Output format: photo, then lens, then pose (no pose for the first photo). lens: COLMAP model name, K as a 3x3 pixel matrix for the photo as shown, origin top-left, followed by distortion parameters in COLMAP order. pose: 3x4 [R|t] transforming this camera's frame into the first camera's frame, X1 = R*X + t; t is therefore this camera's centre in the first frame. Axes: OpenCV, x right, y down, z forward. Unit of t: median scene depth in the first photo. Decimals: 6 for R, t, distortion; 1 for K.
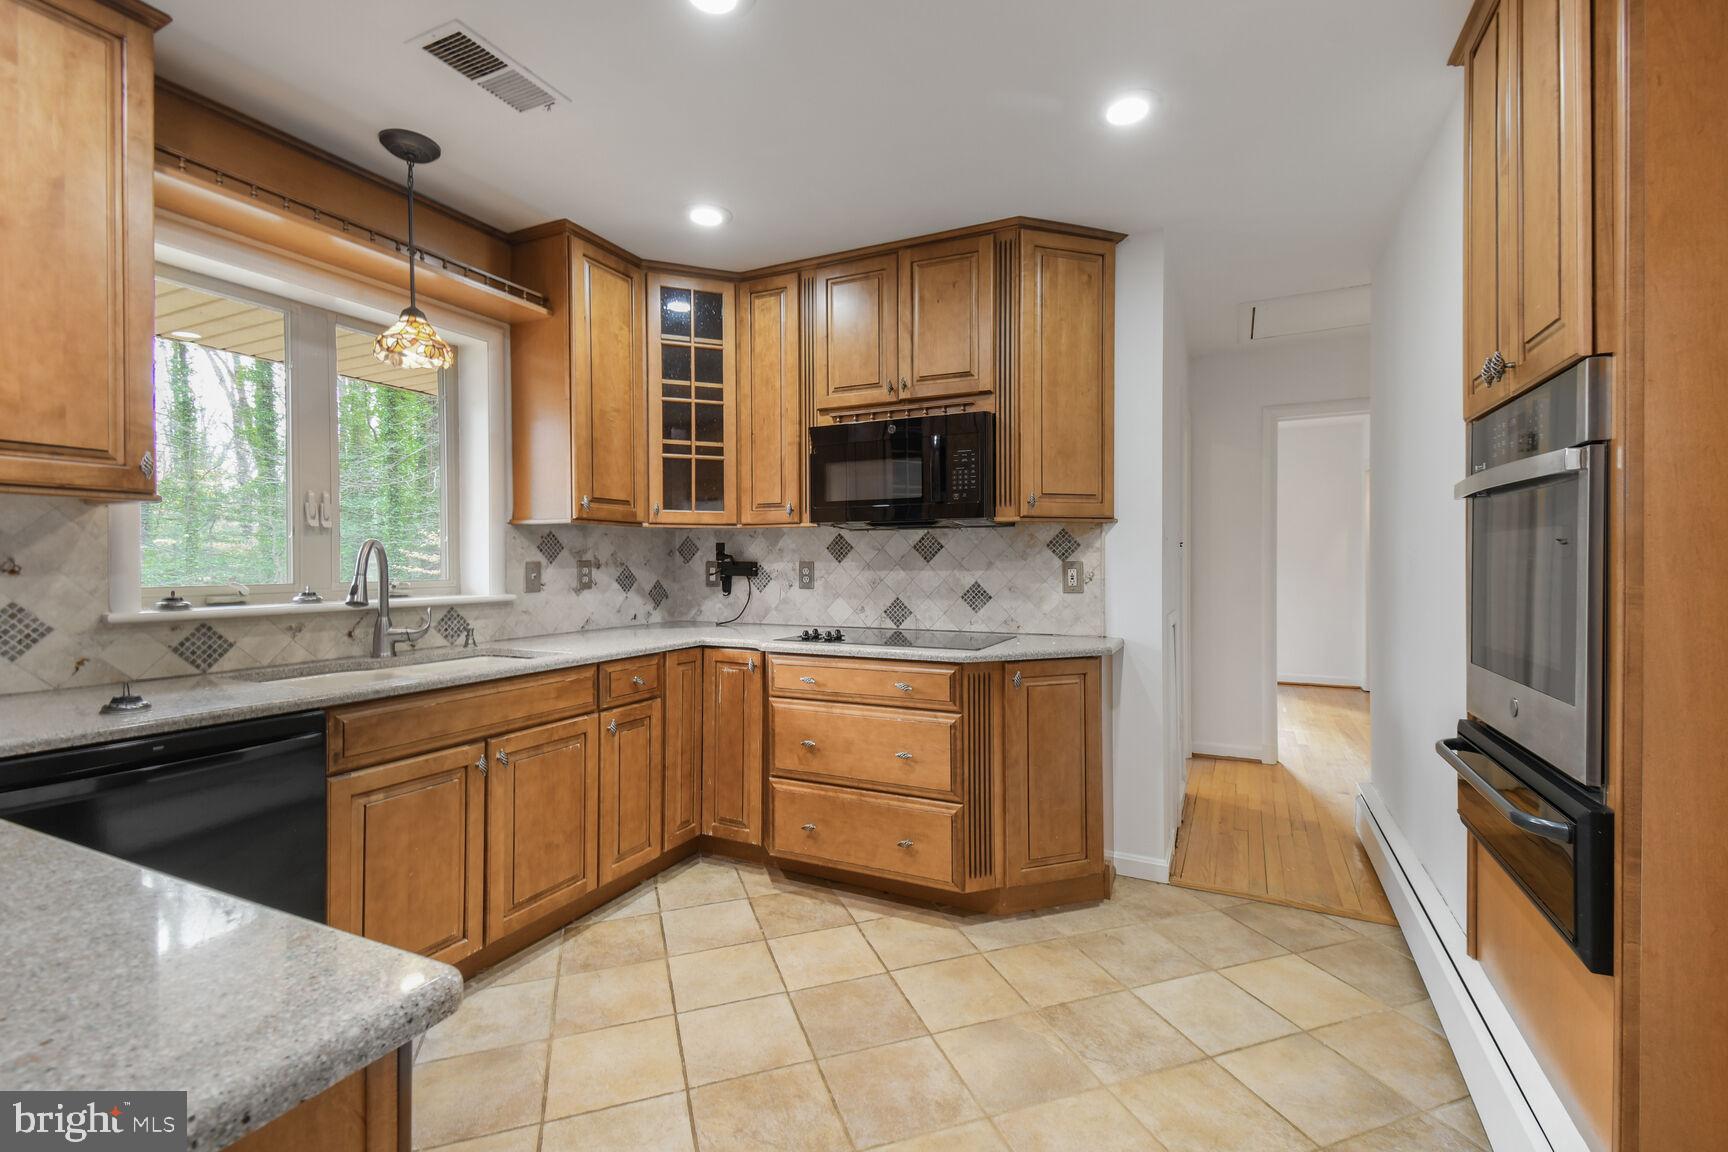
lens RADIAL K [[768.9, 0, 882.7], [0, 768.9, 566.1], [0, 0, 1]] dist [0.035096, -0.018353]
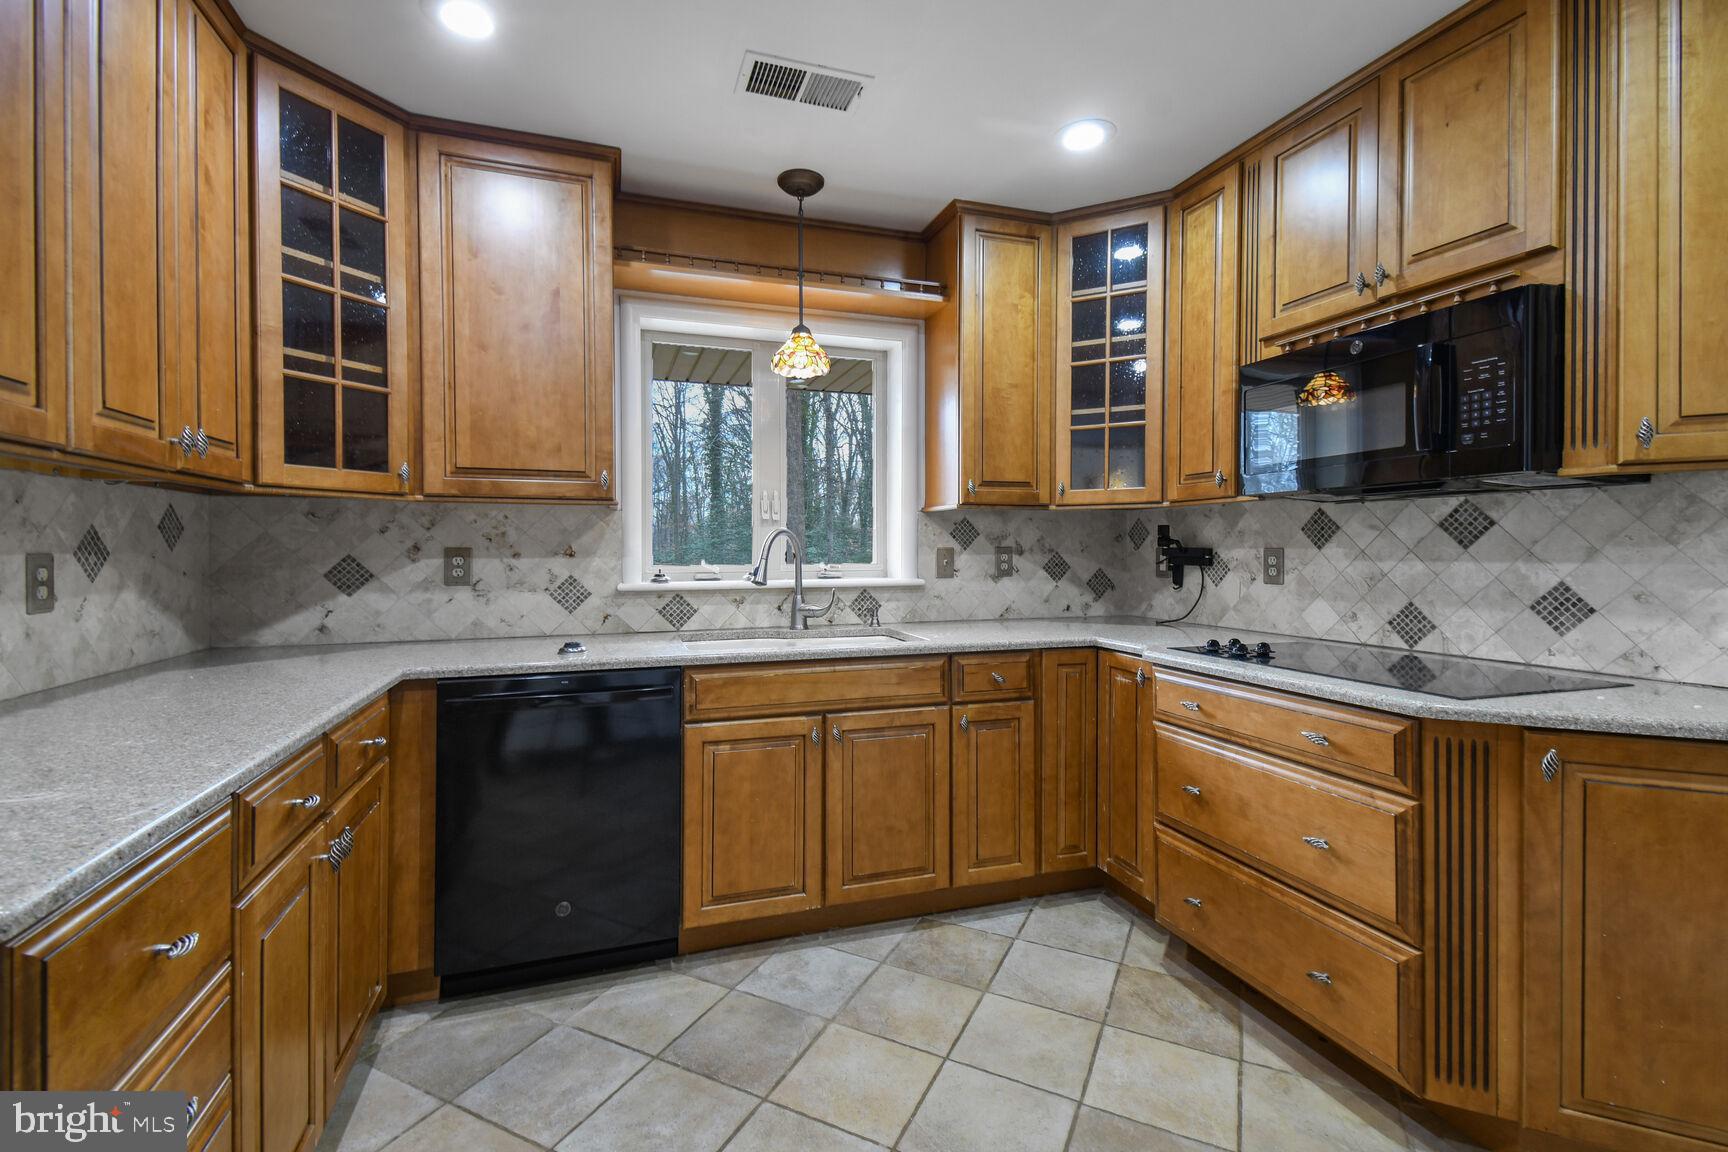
lens RADIAL K [[771.1, 0, 830.0], [0, 771.1, 557.1], [0, 0, 1]] dist [0.042447, -0.022146]
pose [[0.671069, 0.008464, -0.741346, 0.212359], [-0.003275, 0.999959, 0.008451, -0.001730], [0.741388, -0.003243, 0.671069, 0.215608]]
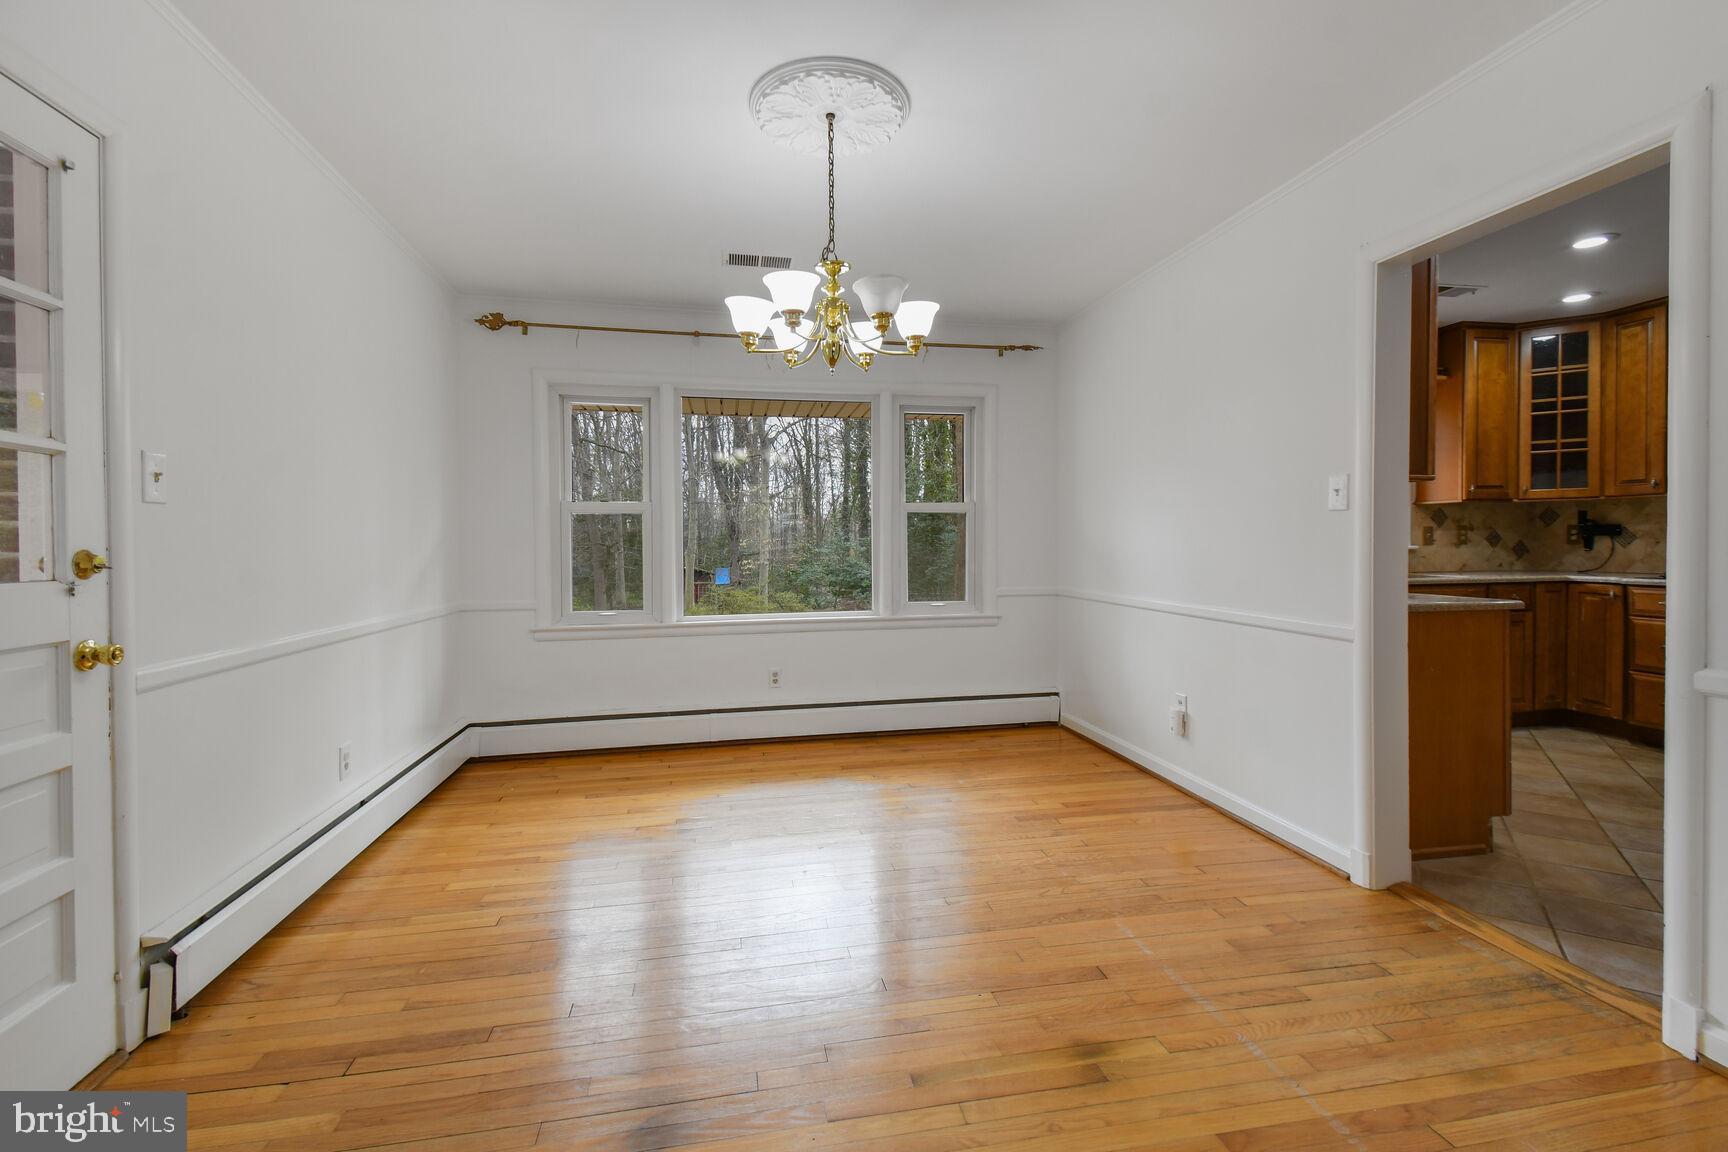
lens RADIAL K [[771.1, 0, 830.0], [0, 771.1, 557.1], [0, 0, 1]] dist [0.042447, -0.022146]
pose [[0.576017, 0.012058, -0.817349, 0.190304], [0.004309, 0.999833, 0.017787, 0.025472], [0.817426, -0.013768, 0.575869, -1.059440]]
